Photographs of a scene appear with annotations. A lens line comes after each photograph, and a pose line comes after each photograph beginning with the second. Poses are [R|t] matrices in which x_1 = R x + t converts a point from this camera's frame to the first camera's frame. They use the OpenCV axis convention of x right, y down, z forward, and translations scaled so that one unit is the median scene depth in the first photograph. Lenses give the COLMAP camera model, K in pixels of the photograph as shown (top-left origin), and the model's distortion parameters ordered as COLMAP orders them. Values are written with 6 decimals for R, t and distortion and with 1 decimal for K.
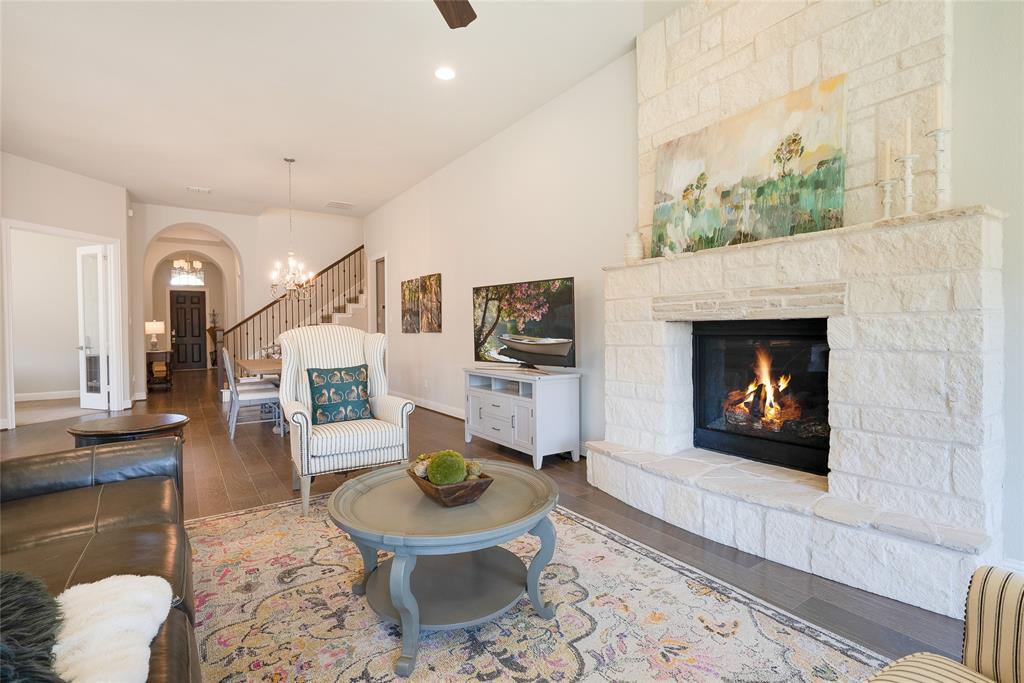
lens RADIAL K [[487.6, 0, 512.0], [0, 487.6, 341.5], [0, 0, 1]] dist [-0.000652, 0.000487]
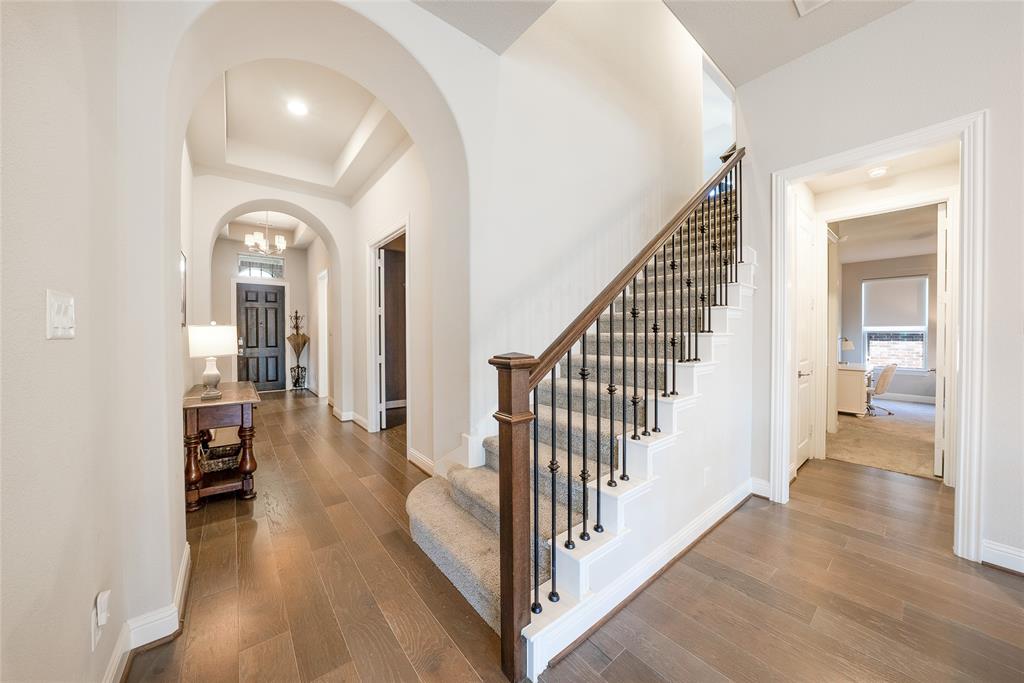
lens RADIAL K [[355.4, 0, 508.7], [0, 355.4, 338.6], [0, 0, 1]] dist [-0.013210, 0.000319]
pose [[0.997940, 0.004996, 0.063953, -0.533378], [-0.004219, 0.999916, -0.012283, -0.028888], [-0.064009, 0.011988, 0.997877, 0.728714]]
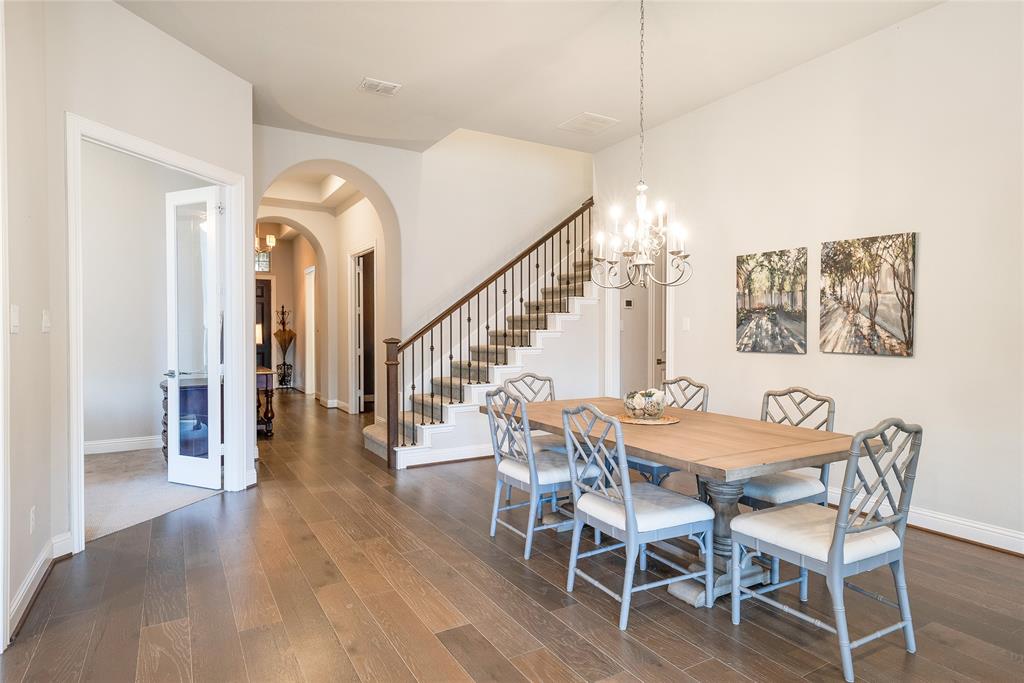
lens RADIAL K [[581.2, 0, 512.0], [0, 581.2, 341.5], [0, 0, 1]] dist [0.003373, 0.000021]
pose [[0.997488, 0.009796, -0.070153, -0.360085], [-0.010191, 0.999934, -0.005284, -0.019139], [0.070097, 0.005986, 0.997522, 0.292335]]
